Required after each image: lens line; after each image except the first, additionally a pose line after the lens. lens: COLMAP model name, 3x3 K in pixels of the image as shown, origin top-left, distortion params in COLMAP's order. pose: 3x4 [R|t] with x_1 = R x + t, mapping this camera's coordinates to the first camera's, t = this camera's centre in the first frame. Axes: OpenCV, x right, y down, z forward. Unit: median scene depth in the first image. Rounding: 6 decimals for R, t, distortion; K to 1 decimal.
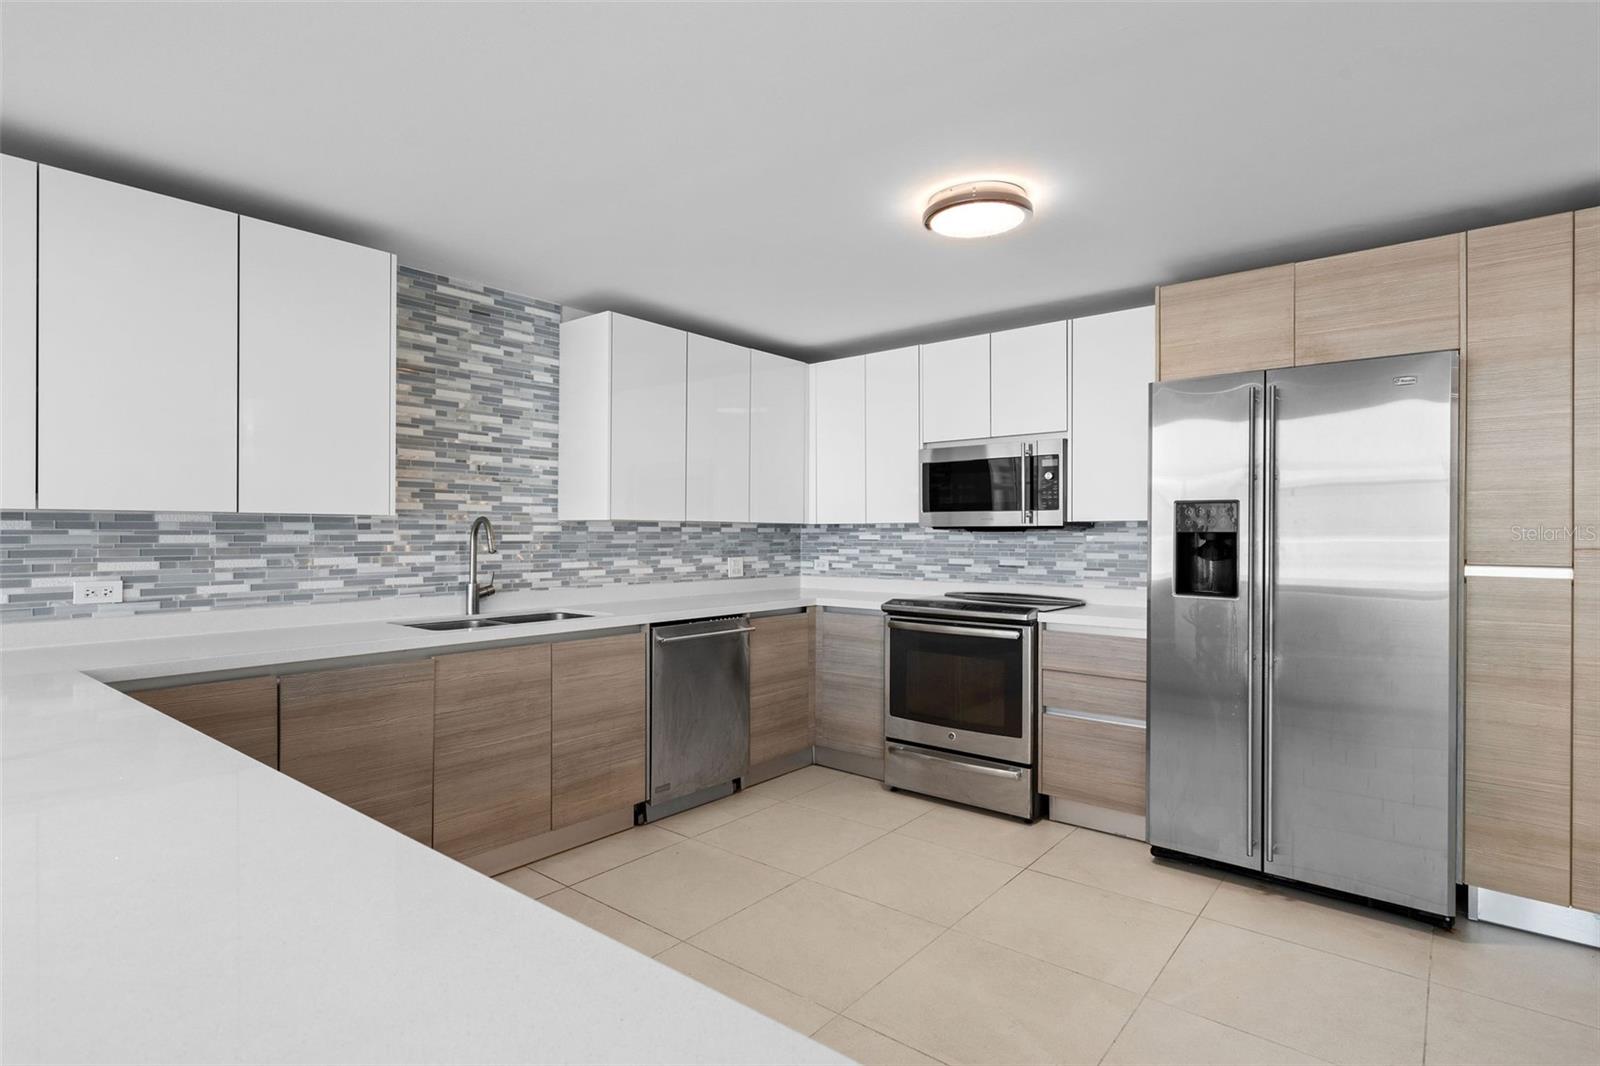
lens RADIAL K [[823.5, 0, 798.1], [0, 823.5, 531.1], [0, 0, 1]] dist [0.013198, 0.000631]
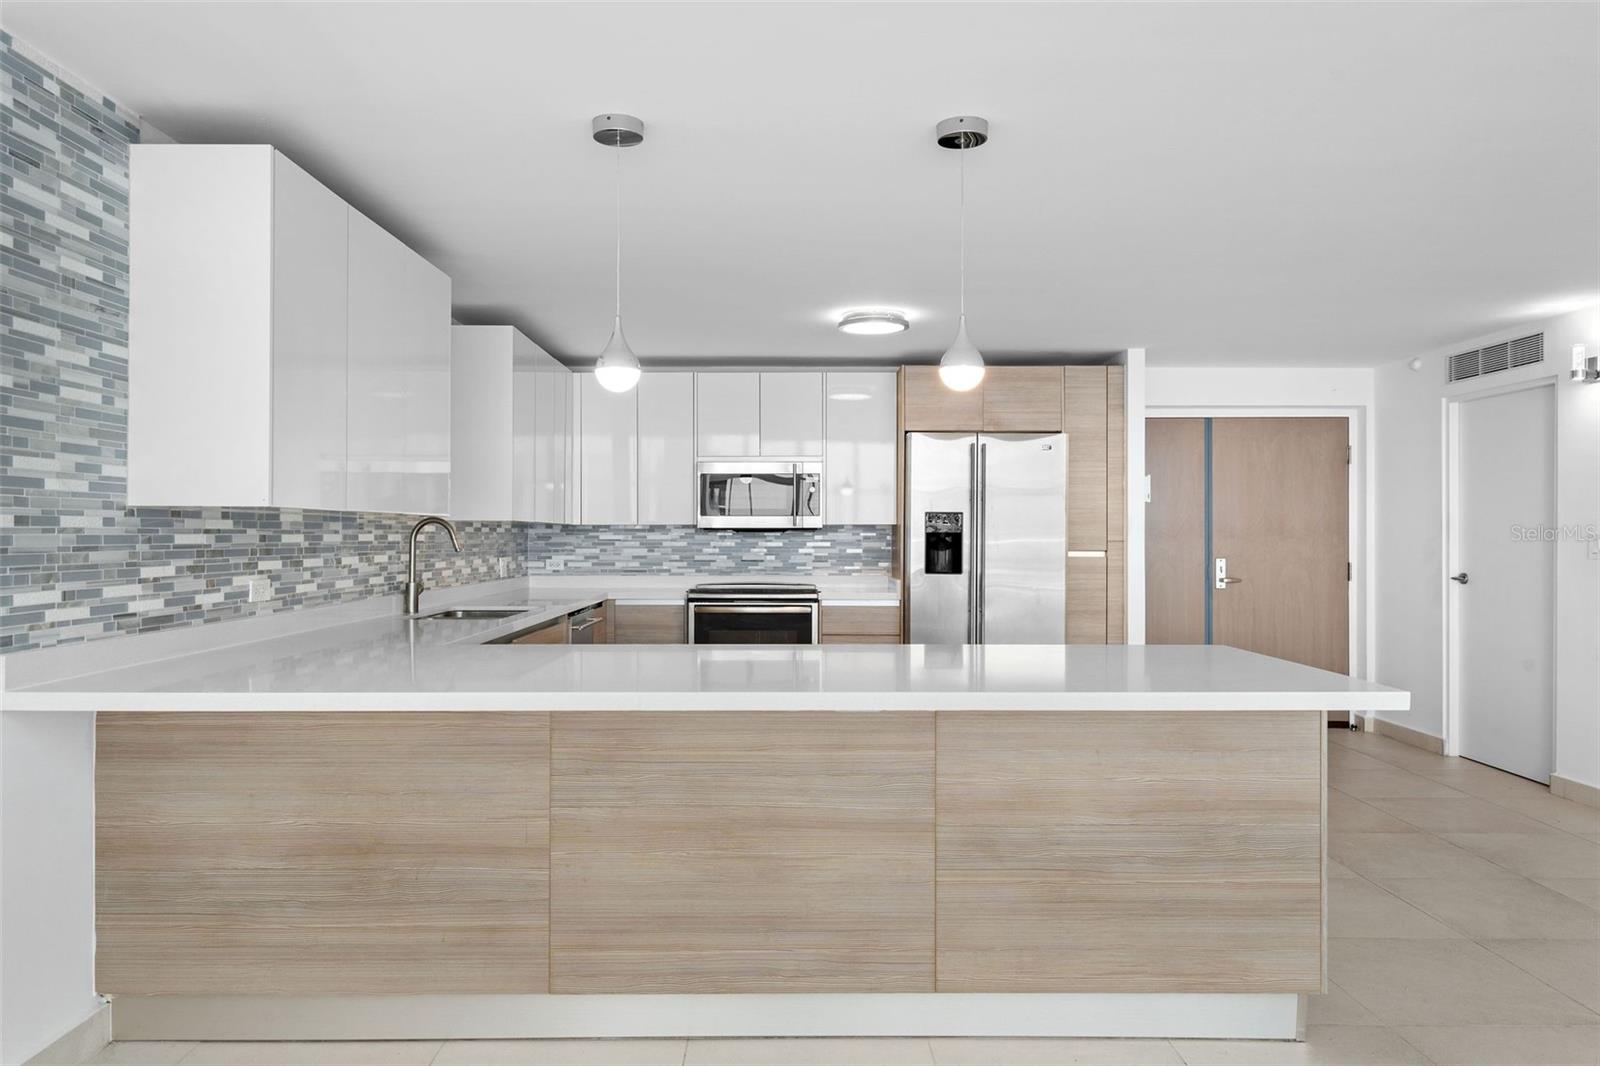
lens RADIAL K [[1060.2, 0, 801.2], [0, 1060.2, 533.4], [0, 0, 1]] dist [-0.001530, -0.000417]
pose [[0.764509, 0.000553, 0.644613, -0.791586], [-0.001290, 0.999999, 0.000672, 0.001318], [-0.644612, -0.001345, 0.764509, -0.277905]]
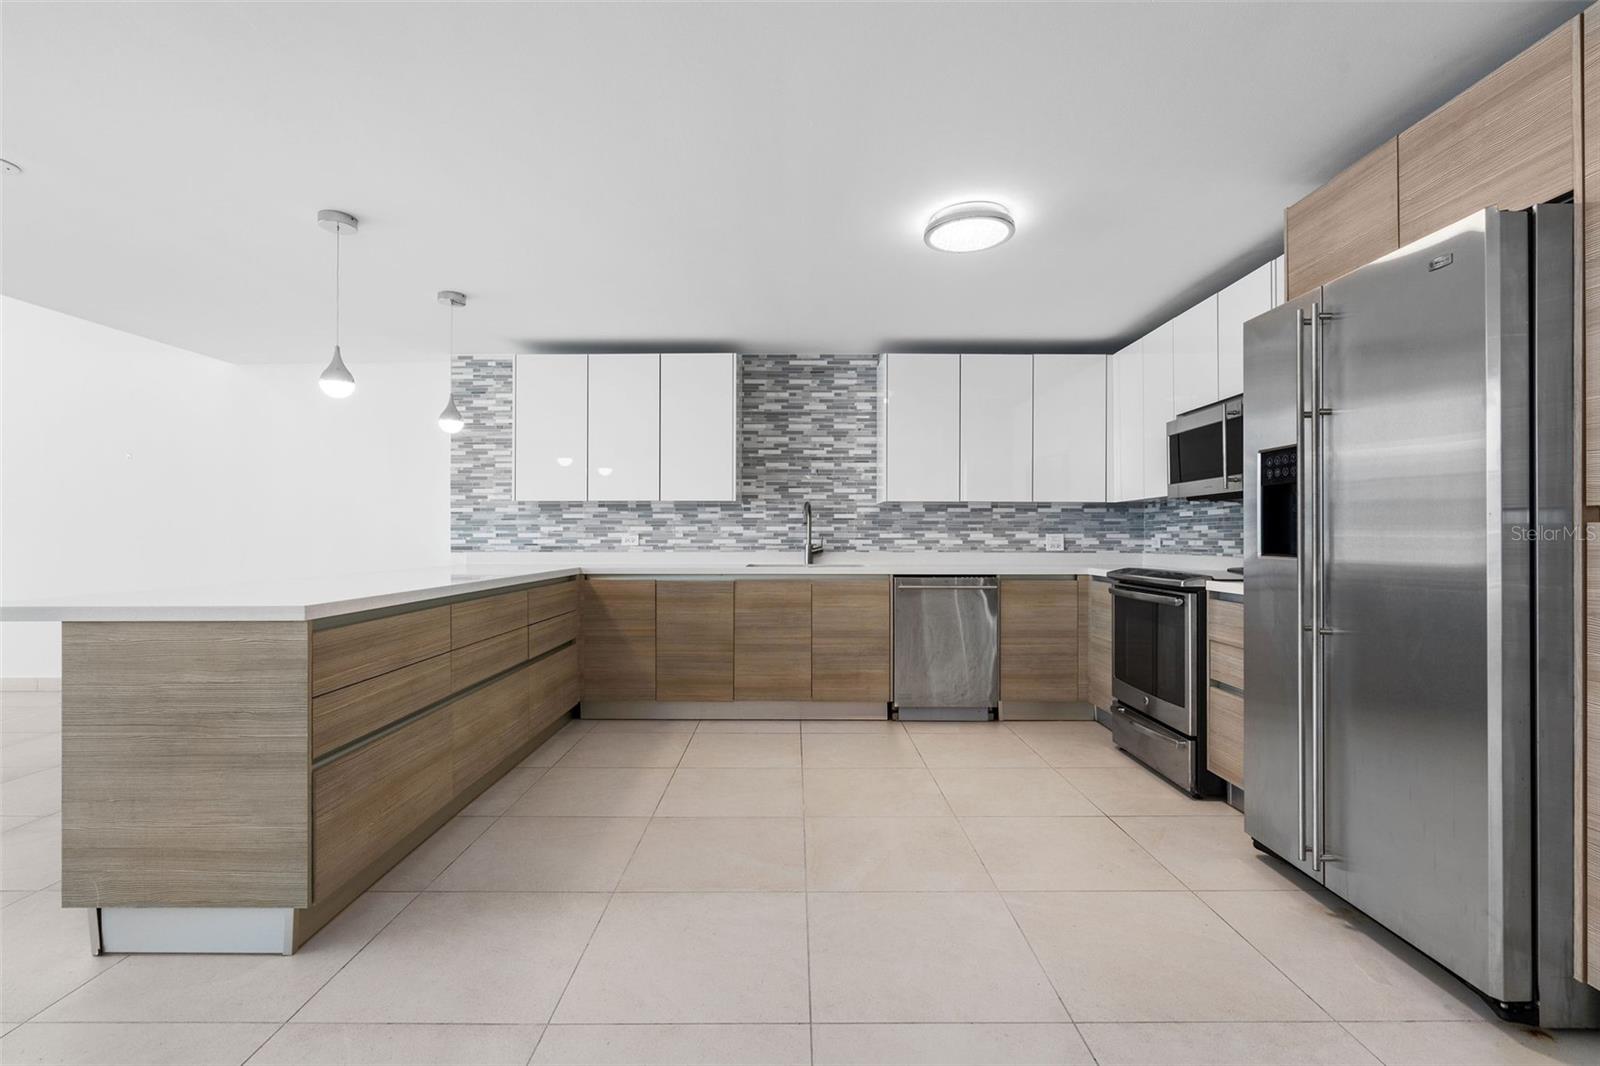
lens RADIAL K [[725.1, 0, 798.2], [0, 725.1, 534.5], [0, 0, 1]] dist [0.001799, 0.000660]
pose [[0.634039, -0.004594, -0.773288, 0.605782], [0.002129, 0.999989, -0.004195, 0.045378], [0.773298, 0.001013, 0.634041, 0.095588]]
